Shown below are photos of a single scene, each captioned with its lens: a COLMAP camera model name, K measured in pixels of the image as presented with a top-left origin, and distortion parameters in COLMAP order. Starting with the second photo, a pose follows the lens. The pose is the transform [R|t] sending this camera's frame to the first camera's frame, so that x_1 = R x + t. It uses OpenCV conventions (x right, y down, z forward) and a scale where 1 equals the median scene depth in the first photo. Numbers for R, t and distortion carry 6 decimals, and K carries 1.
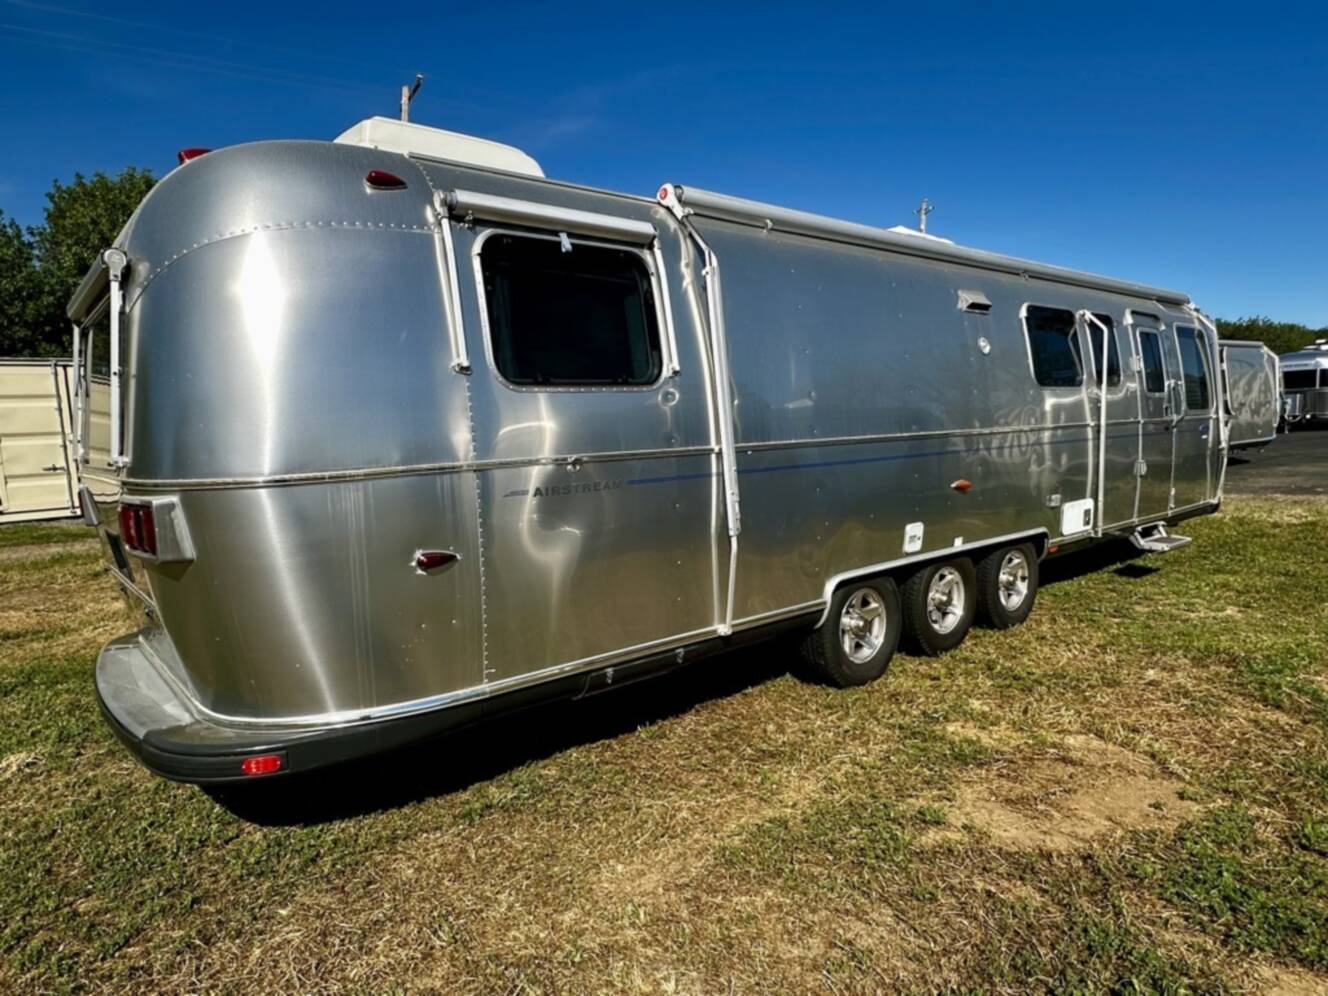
lens RADIAL K [[777.0, 0, 666.6], [0, 777.0, 507.9], [0, 0, 1]] dist [-0.000101, -0.000639]
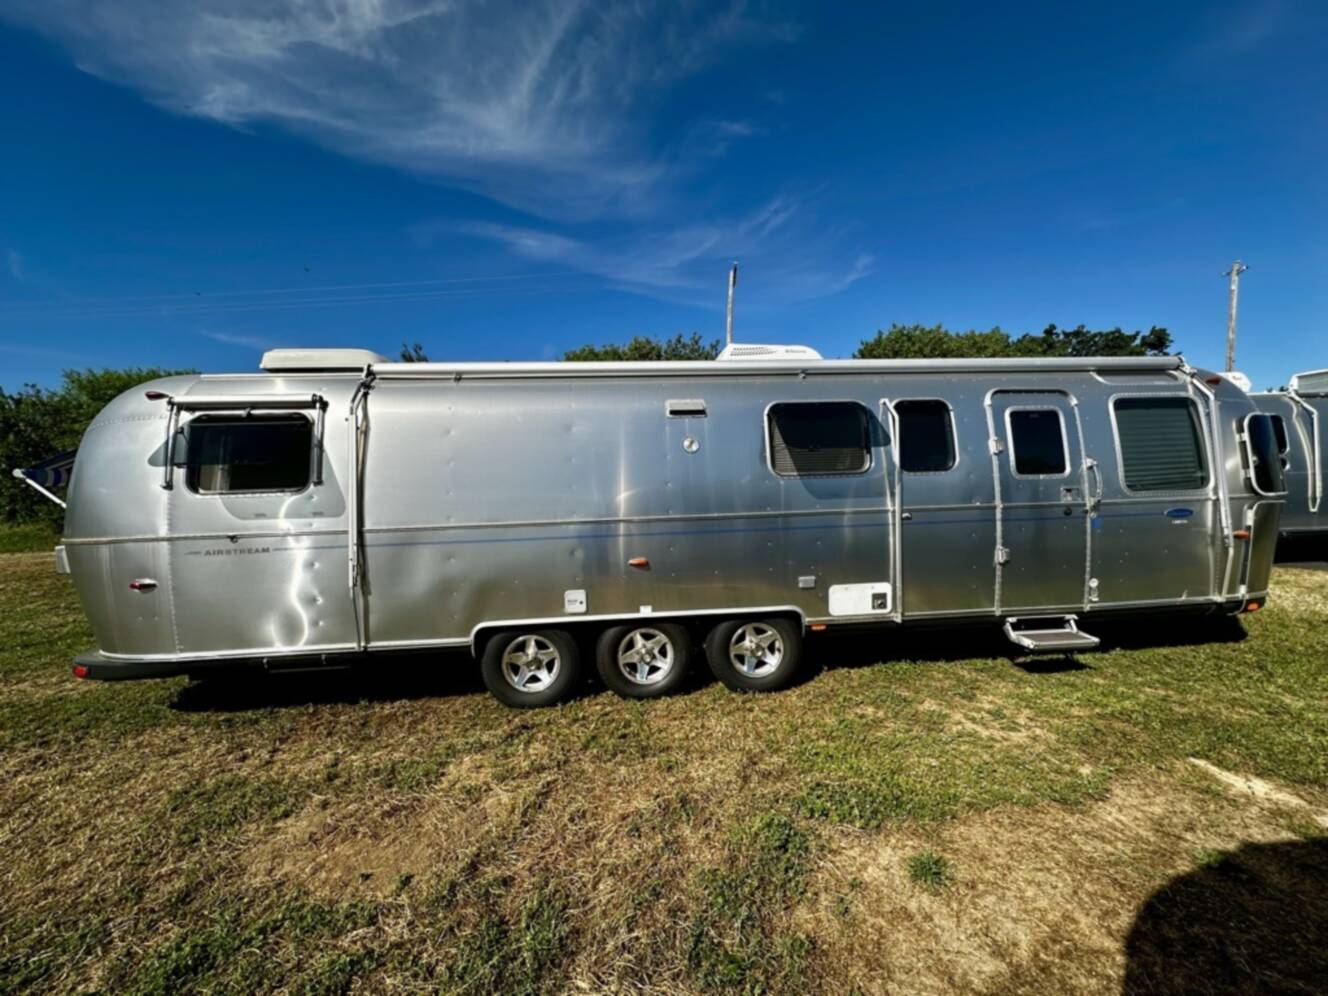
lens RADIAL K [[532.6, 0, 669.0], [0, 532.6, 493.7], [0, 0, 1]] dist [0.000468, 0.000305]
pose [[0.838705, 0.017121, -0.544316, 0.695842], [-0.057430, 0.996713, -0.057140, -0.072931], [0.541549, 0.079184, 0.836932, 0.261945]]
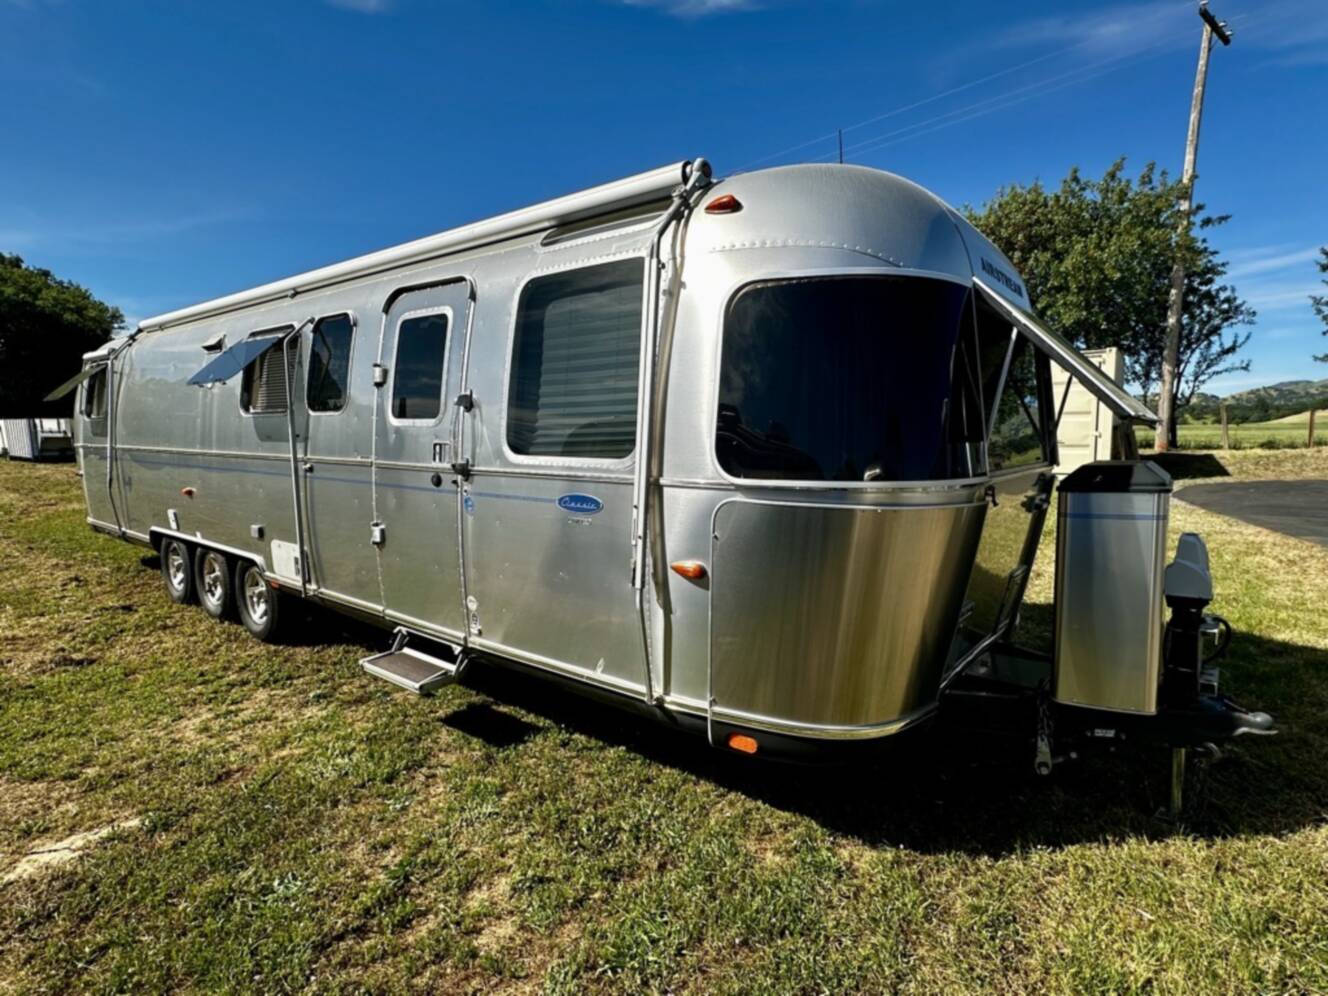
lens RADIAL K [[694.4, 0, 664.0], [0, 694.4, 498.0], [0, 0, 1]] dist [0.000451, -0.000072]
pose [[0.225367, 0.114656, -0.967504, 1.365531], [-0.132839, 0.987393, 0.086070, -0.180944], [0.965175, 0.109125, 0.237757, 1.204999]]
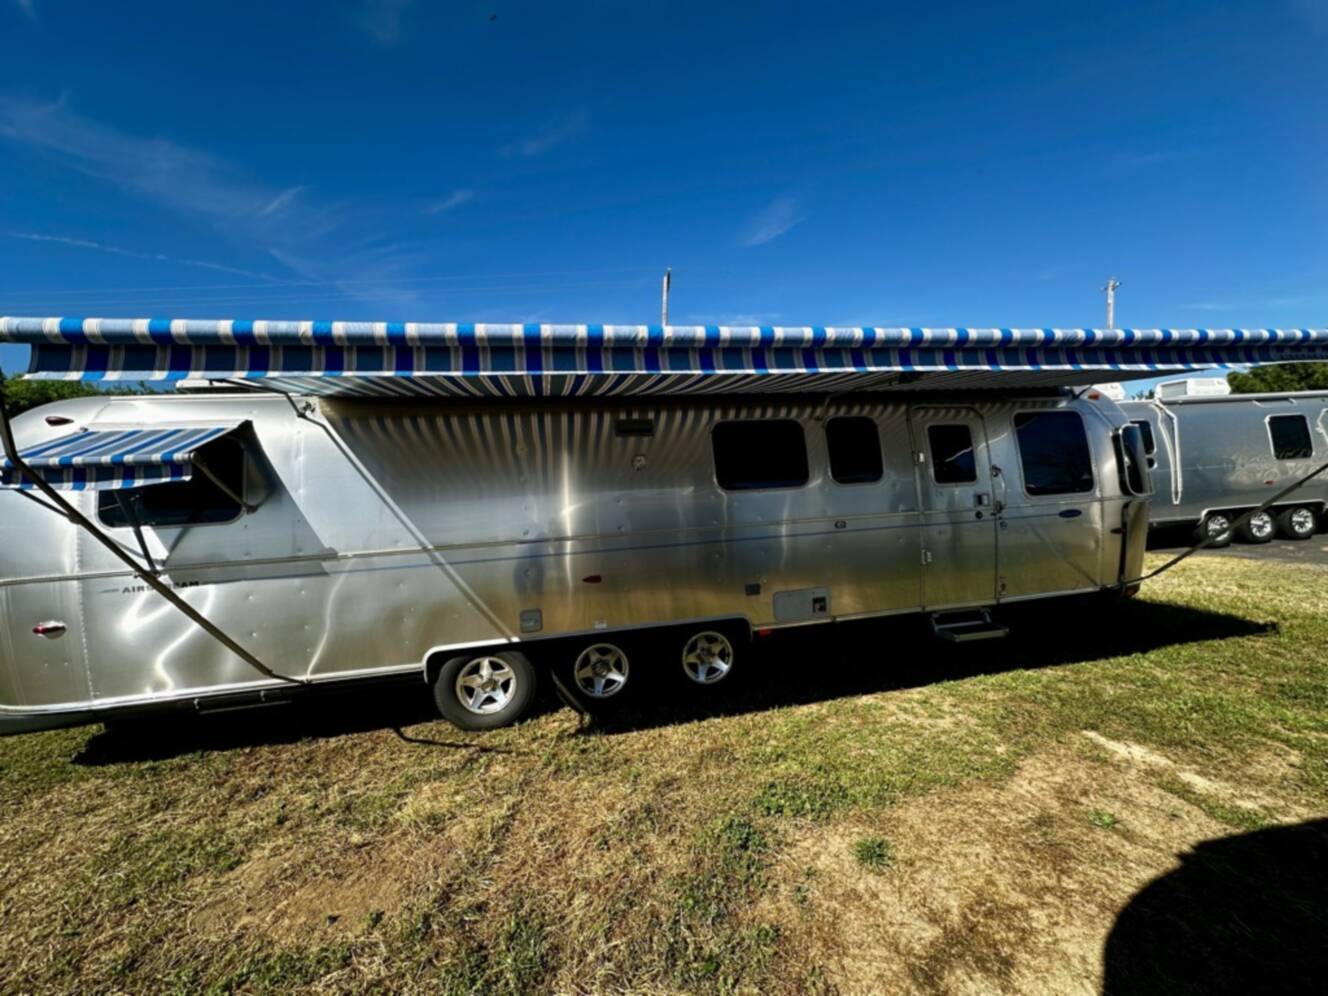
lens RADIAL K [[532.6, 0, 669.0], [0, 532.6, 493.7], [0, 0, 1]] dist [0.000468, 0.000305]
pose [[0.896396, -0.007070, -0.443198, 0.693084], [-0.024531, 0.997549, -0.065528, -0.090239], [0.442575, 0.069611, 0.894025, 0.232282]]
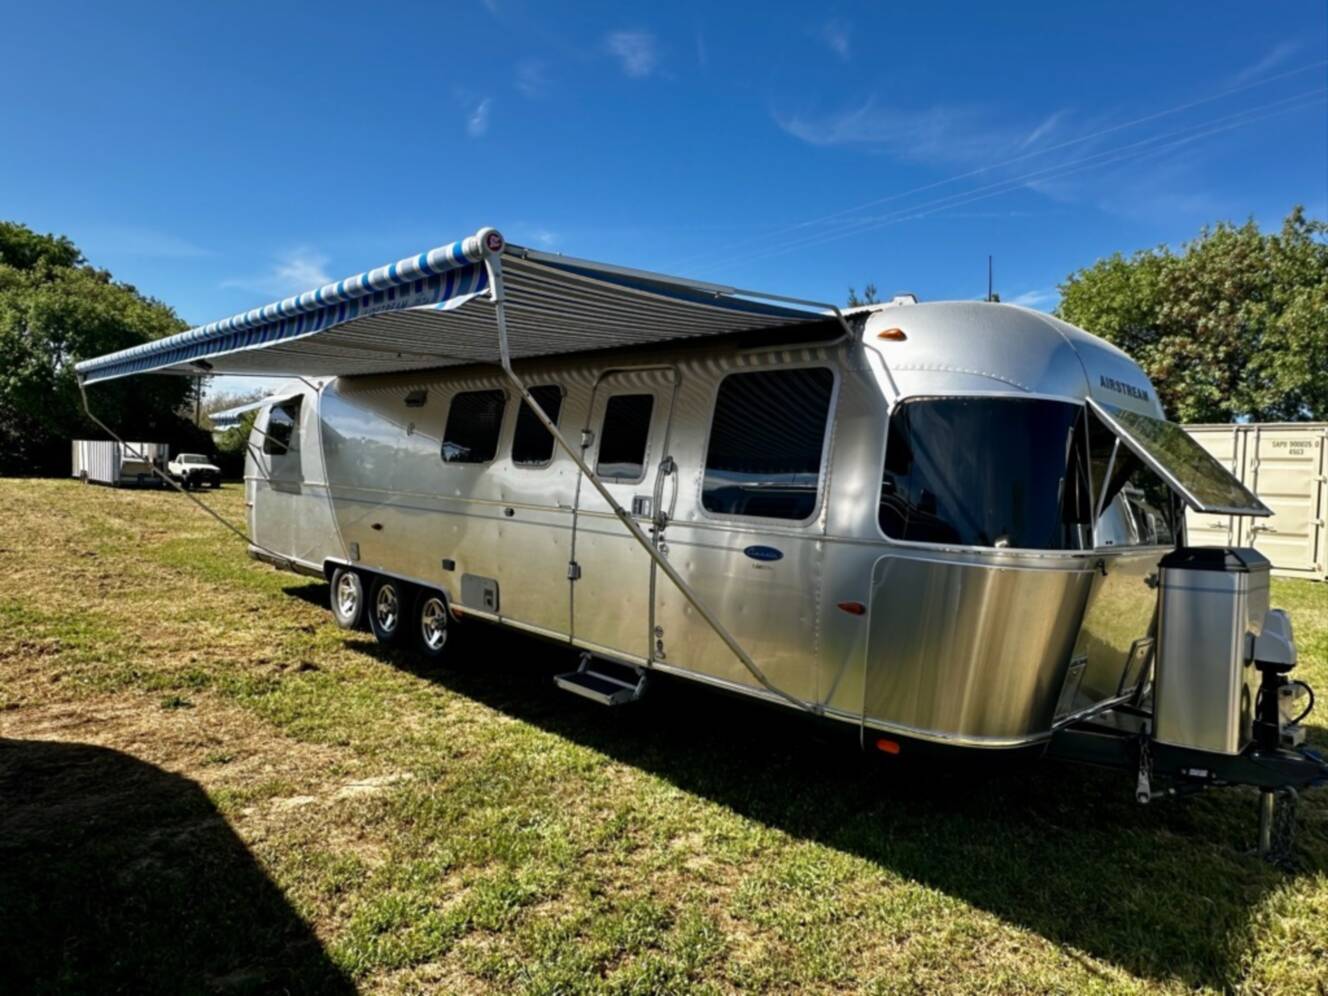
lens RADIAL K [[846.2, 0, 664.0], [0, 846.2, 498.0], [0, 0, 1]] dist [-0.000431, -0.000515]
pose [[0.091540, 0.044456, -0.994809, 1.616269], [-0.184291, 0.982502, 0.026948, -0.179745], [0.978600, 0.180867, 0.098131, 1.097106]]
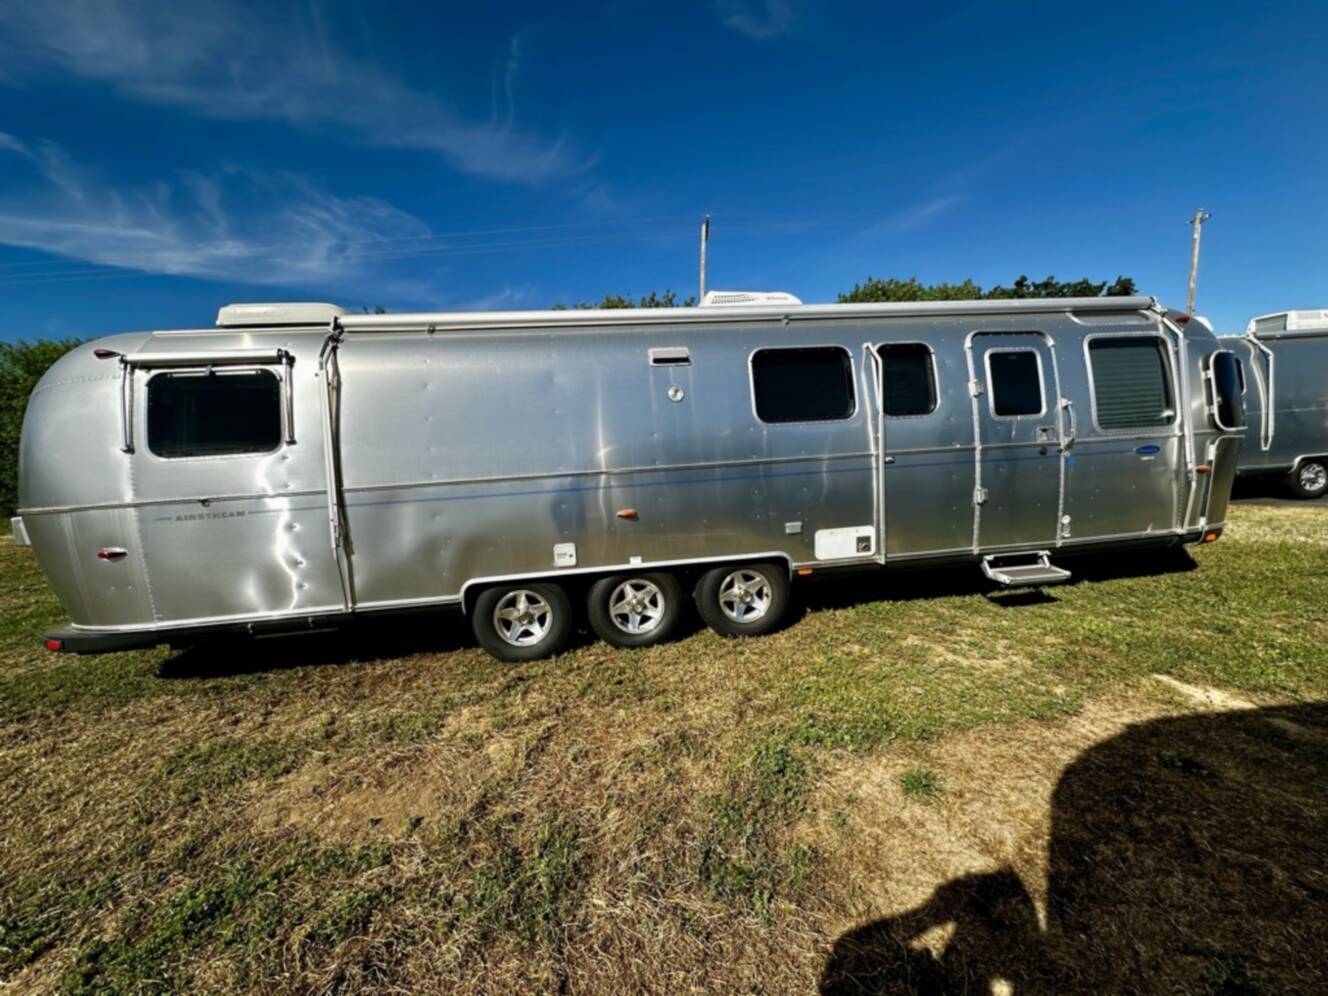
lens RADIAL K [[532.6, 0, 669.0], [0, 532.6, 493.7], [0, 0, 1]] dist [0.000468, 0.000305]
pose [[0.862232, 0.025344, -0.505879, 0.683994], [-0.024705, 0.999663, 0.007975, -0.054993], [0.505911, 0.005621, 0.862567, 0.258505]]
